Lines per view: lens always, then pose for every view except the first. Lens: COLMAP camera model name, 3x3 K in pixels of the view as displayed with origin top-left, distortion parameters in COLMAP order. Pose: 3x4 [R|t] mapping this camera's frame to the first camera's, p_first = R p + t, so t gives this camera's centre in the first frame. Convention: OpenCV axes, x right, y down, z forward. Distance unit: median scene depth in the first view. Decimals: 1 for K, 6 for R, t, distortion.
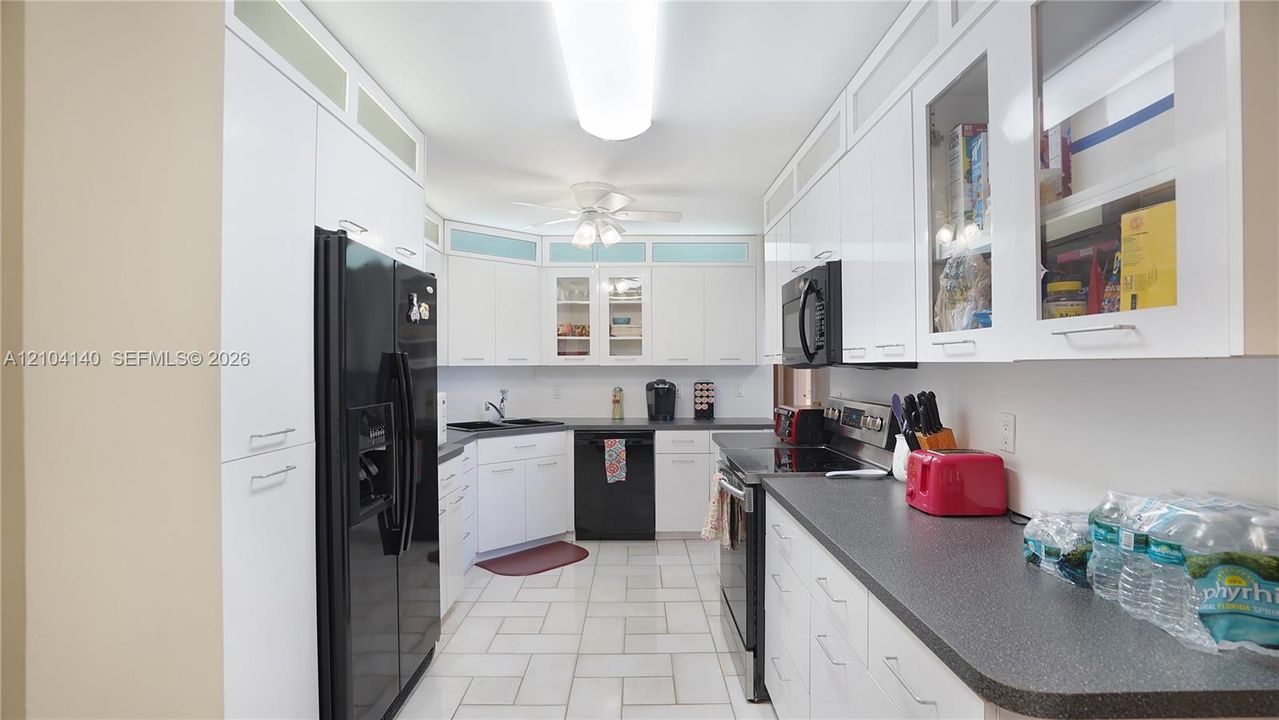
lens RADIAL K [[608.6, 0, 635.4], [0, 608.6, 364.1], [0, 0, 1]] dist [-0.065260, 0.025092]
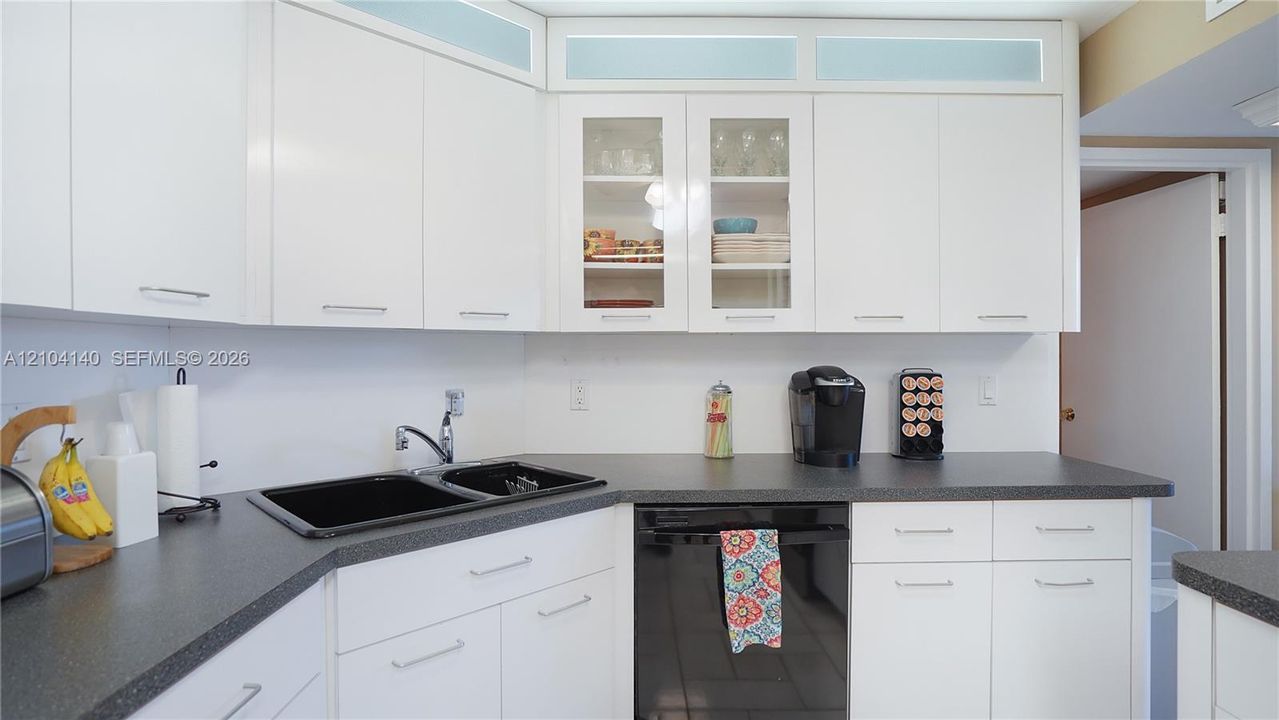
lens RADIAL K [[608.6, 0, 635.4], [0, 608.6, 364.1], [0, 0, 1]] dist [-0.065260, 0.025092]
pose [[0.999985, -0.000296, 0.005406, -0.154793], [0.000209, 0.999870, 0.016109, 0.027356], [-0.005410, -0.016107, 0.999856, 0.955756]]
